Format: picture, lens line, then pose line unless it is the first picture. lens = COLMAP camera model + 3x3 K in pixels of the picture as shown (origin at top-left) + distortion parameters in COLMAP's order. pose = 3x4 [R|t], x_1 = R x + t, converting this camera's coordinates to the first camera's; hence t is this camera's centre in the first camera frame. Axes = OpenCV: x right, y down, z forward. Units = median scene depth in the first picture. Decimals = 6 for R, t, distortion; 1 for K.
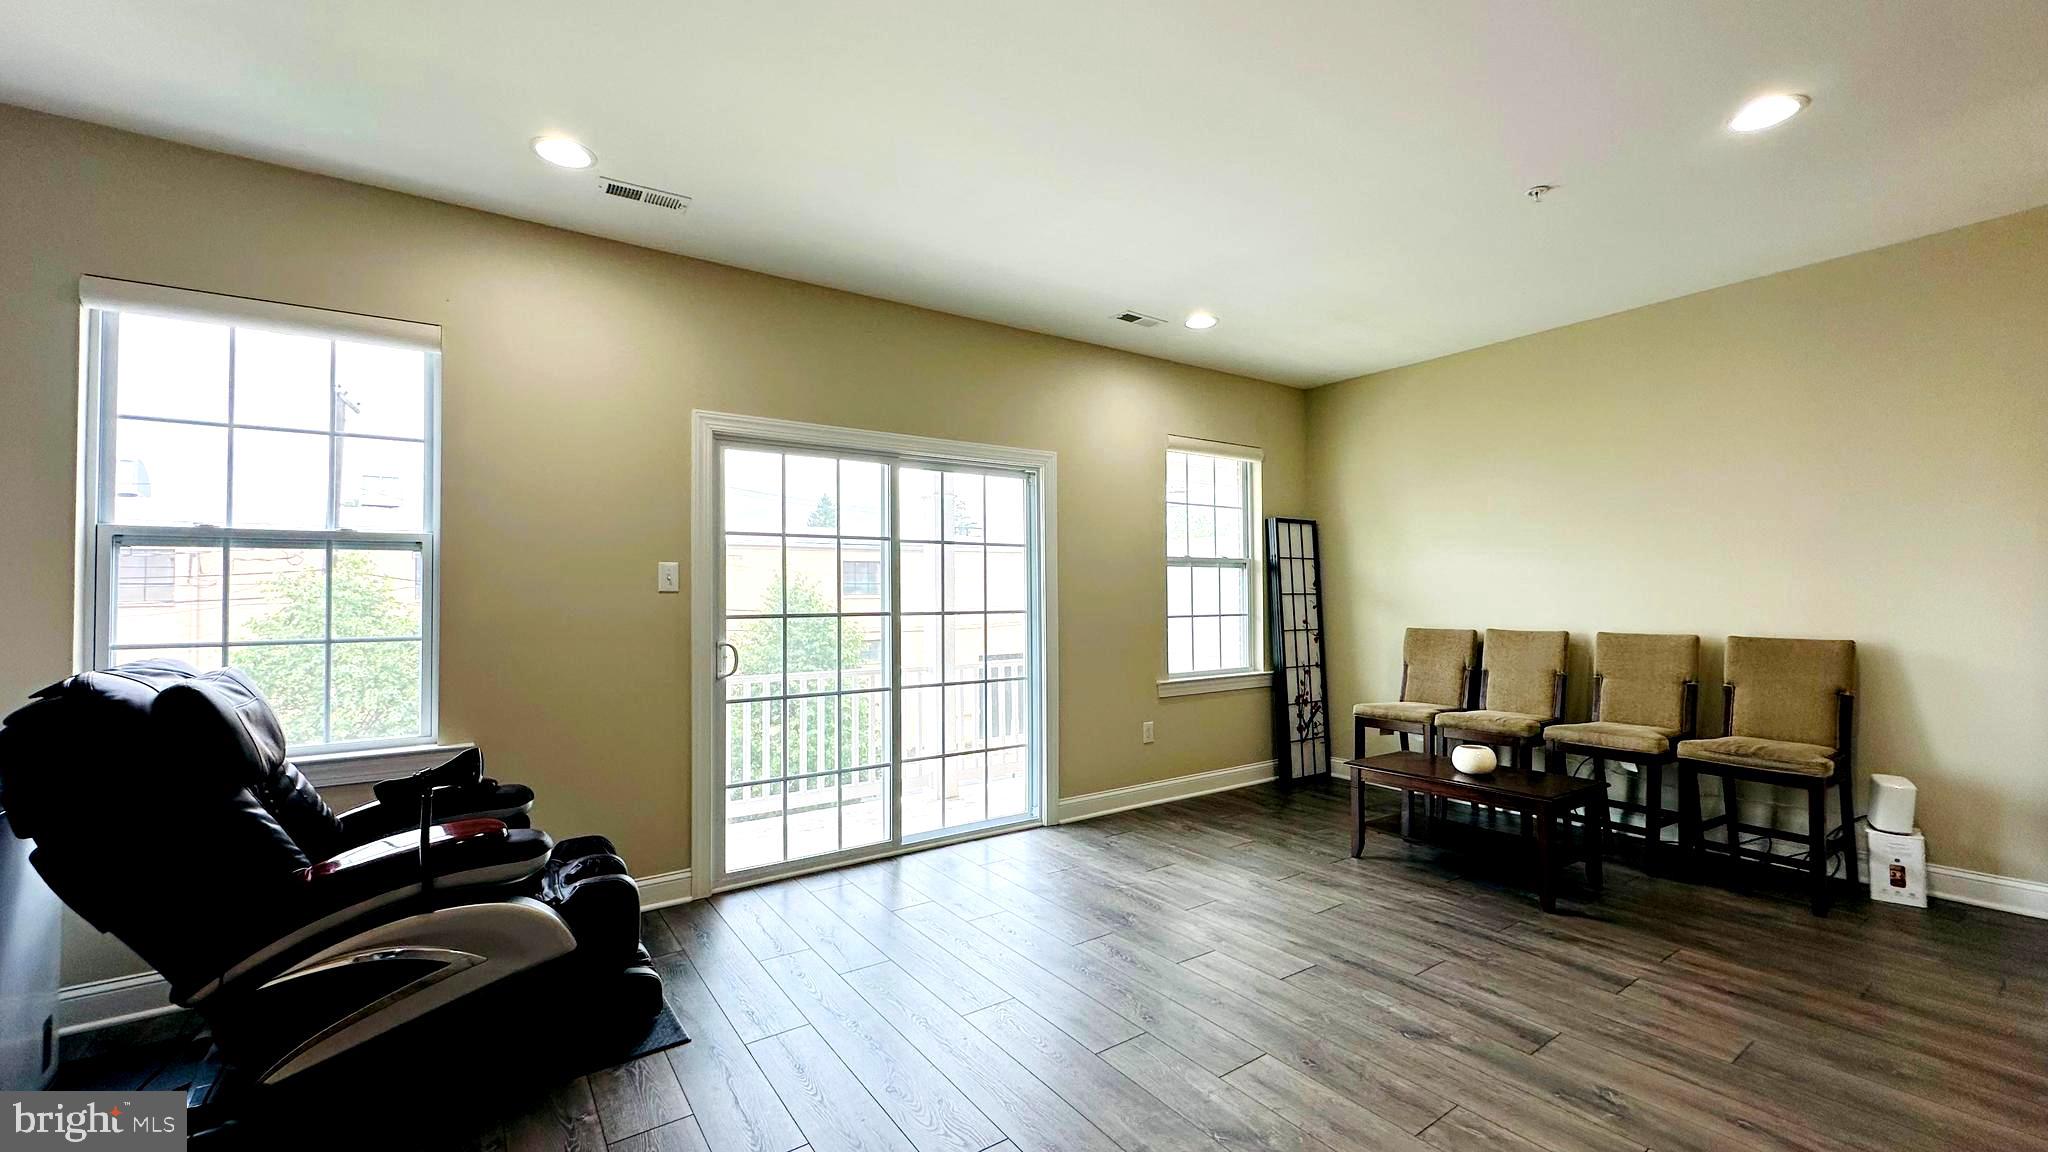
lens RADIAL K [[815.0, 0, 1022.9], [0, 815.0, 578.3], [0, 0, 1]] dist [-0.004413, 0.000954]
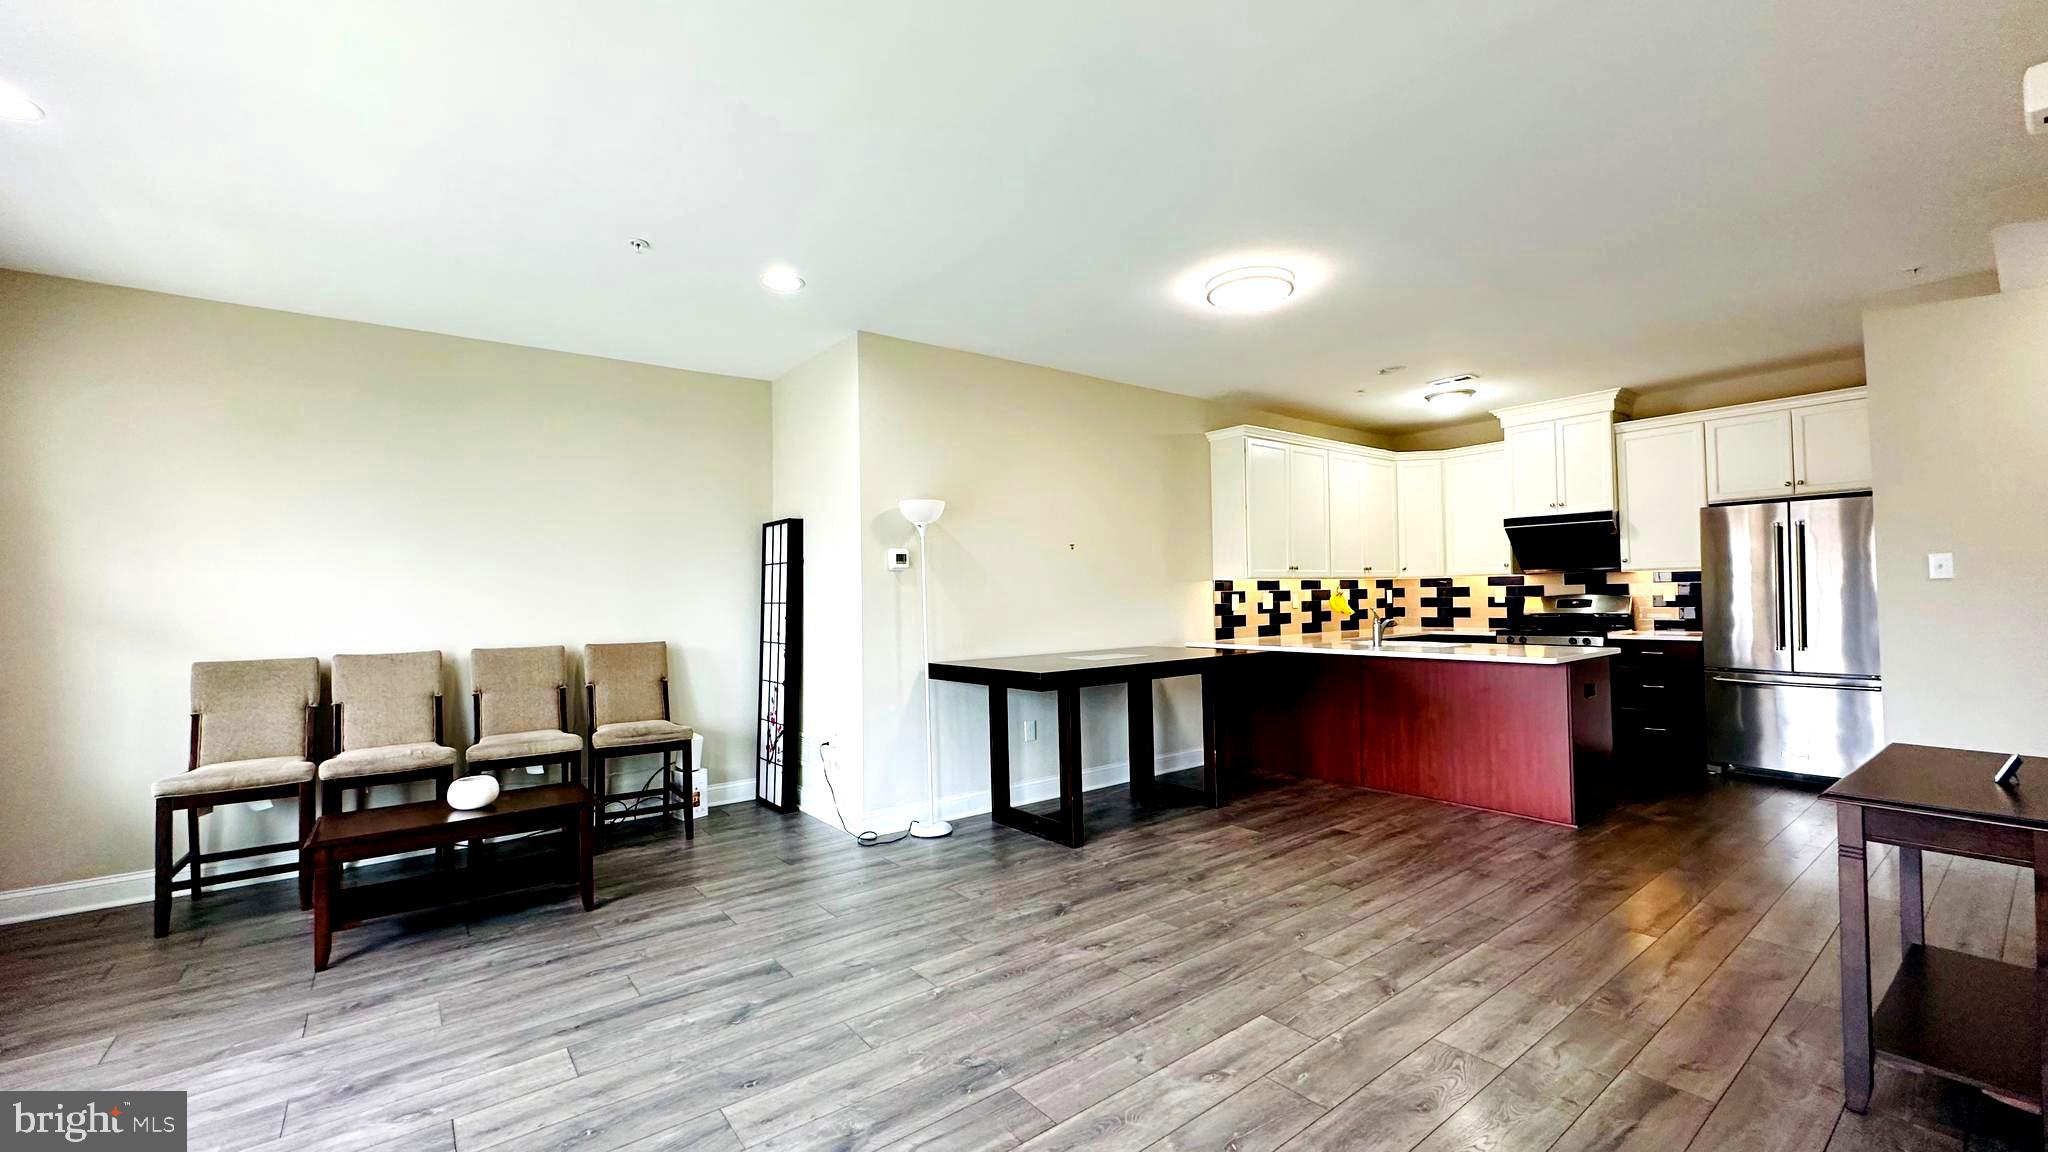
lens RADIAL K [[815.0, 0, 1024.7], [0, 815.0, 578.3], [0, 0, 1]] dist [-0.004413, 0.000954]
pose [[-0.049265, 0.032008, 0.998273, -0.403968], [-0.002050, 0.999481, -0.032148, 0.011016], [-0.998784, -0.003631, -0.049174, 0.440795]]
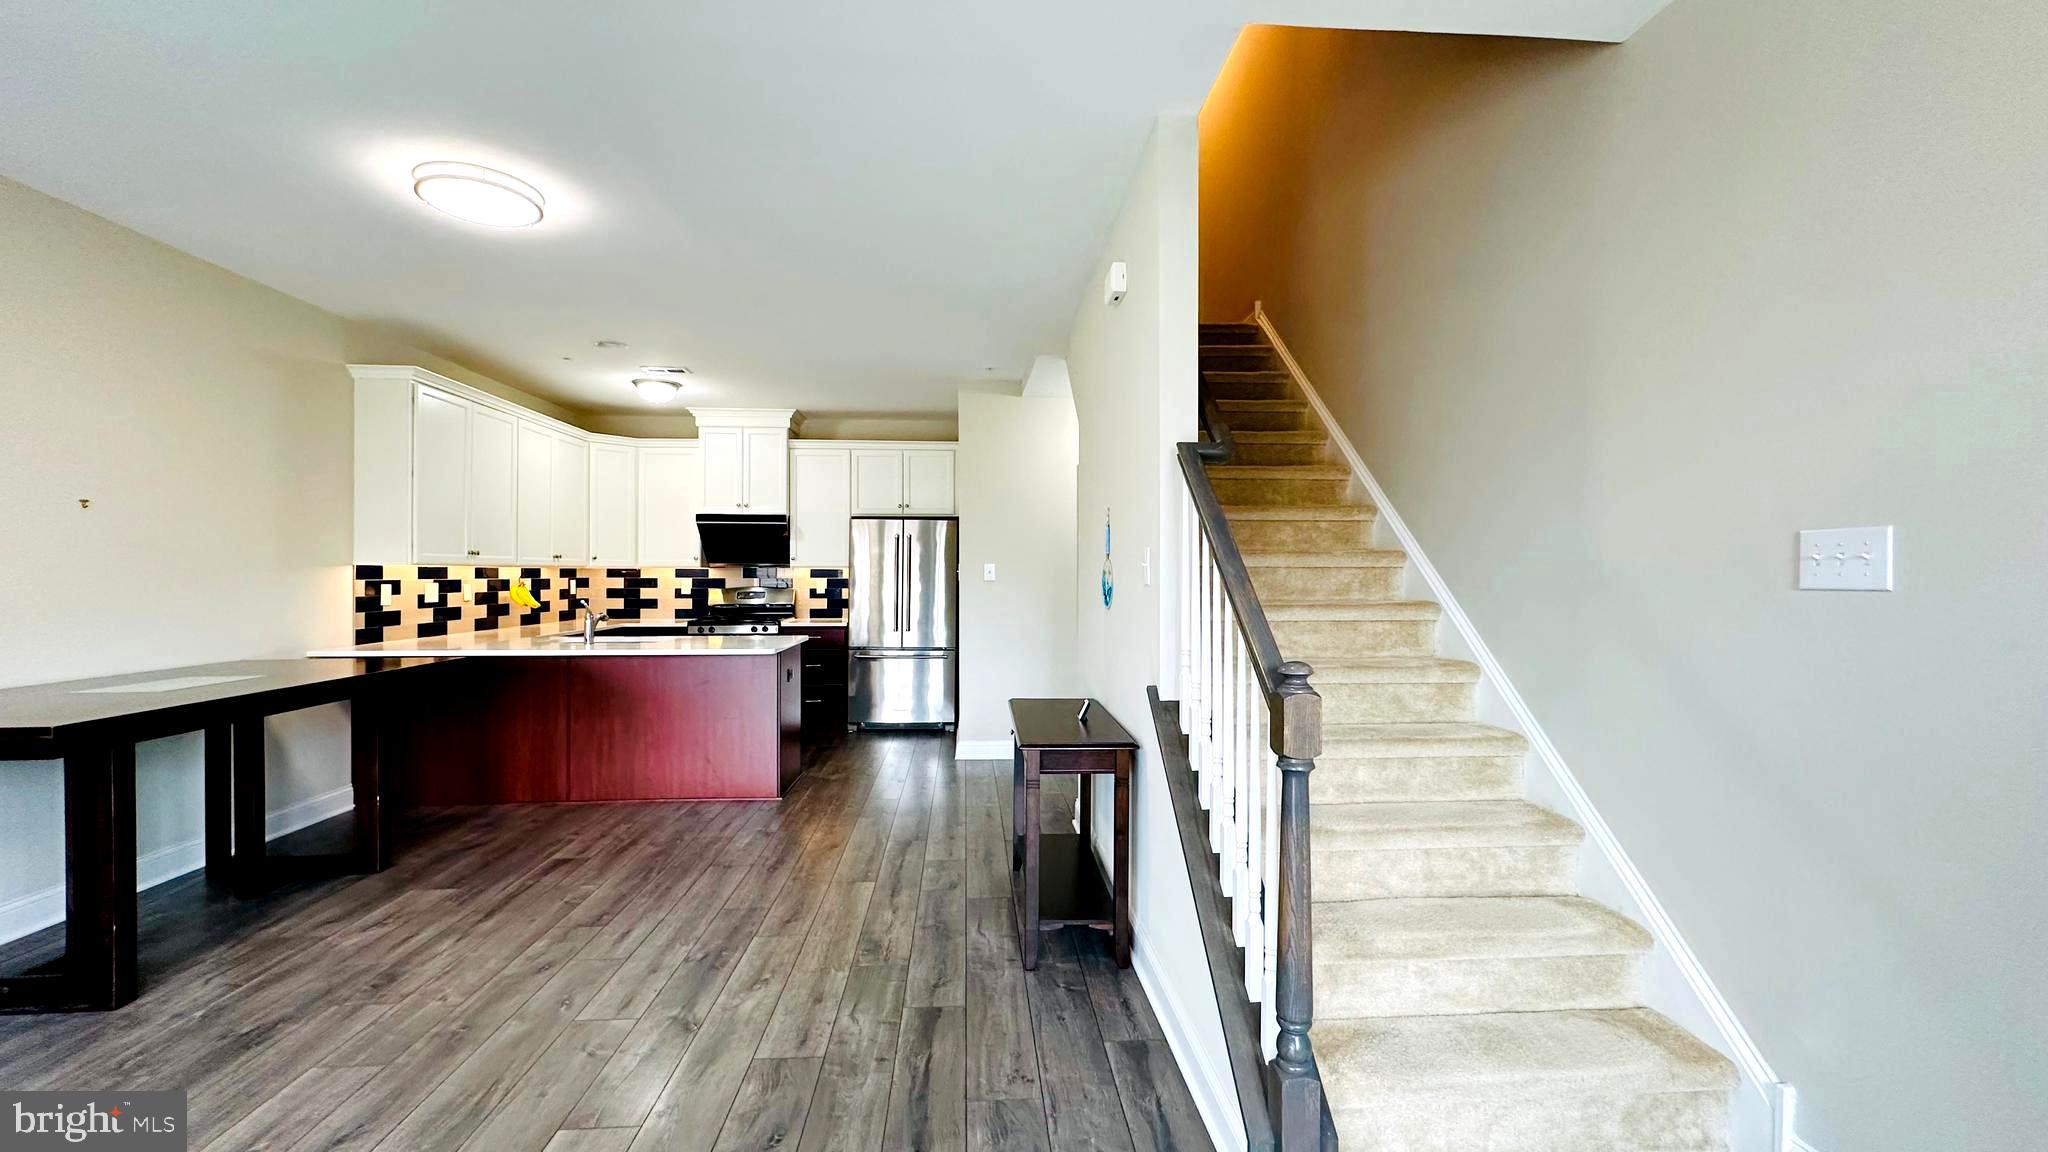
lens RADIAL K [[815.0, 0, 1024.5], [0, 815.0, 577.9], [0, 0, 1]] dist [-0.004413, 0.000954]
pose [[-0.859900, 0.005980, 0.510428, -0.261108], [-0.004419, 0.999807, -0.019158, -0.000909], [-0.510444, -0.018729, -0.859707, 0.517976]]
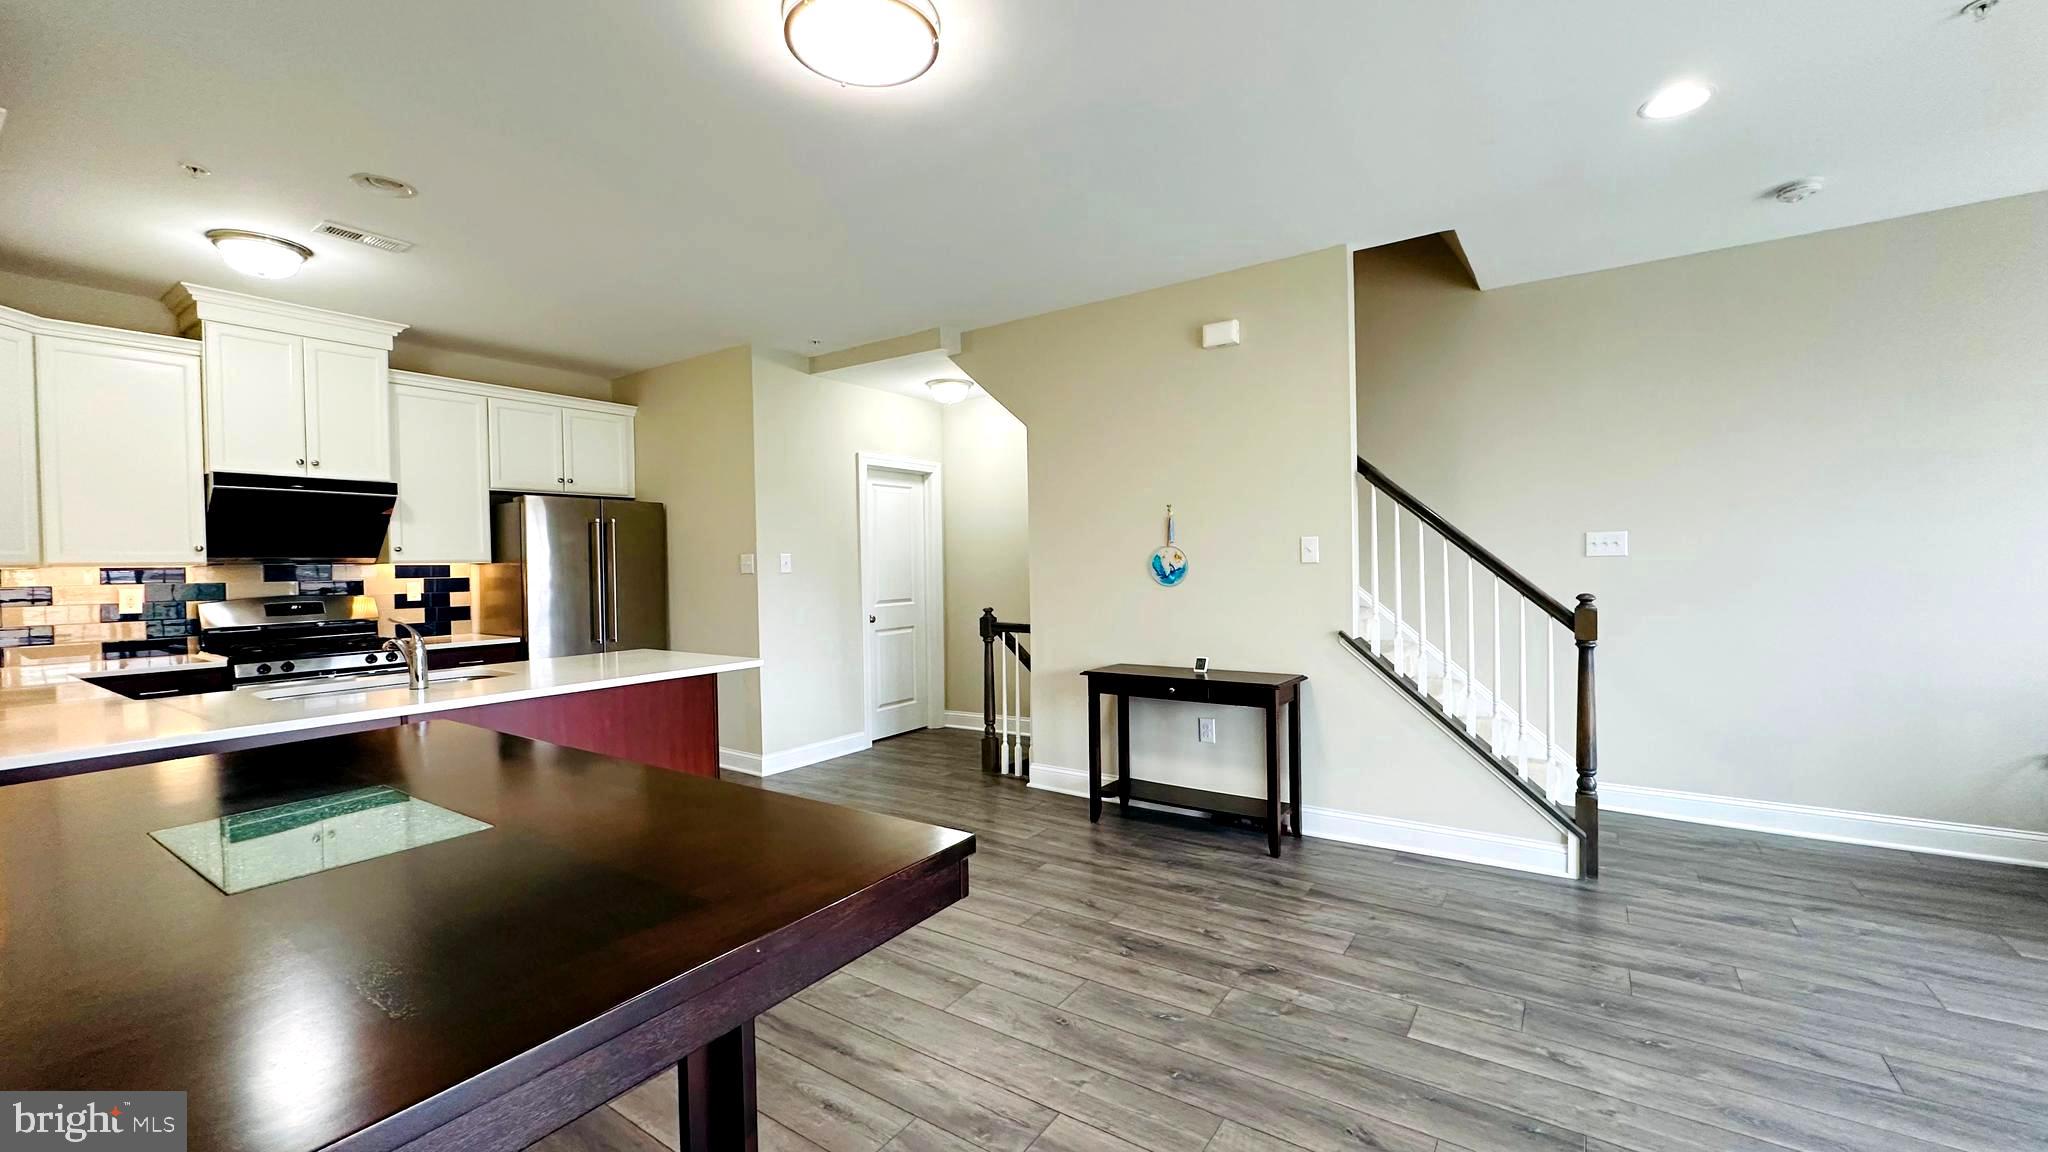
lens RADIAL K [[815.0, 0, 1024.4], [0, 815.0, 579.0], [0, 0, 1]] dist [-0.004413, 0.000954]
pose [[-0.936286, 0.033136, -0.349671, 0.756849], [0.034381, 0.999405, 0.002648, -0.004330], [0.349551, -0.009542, -0.936869, 0.687701]]
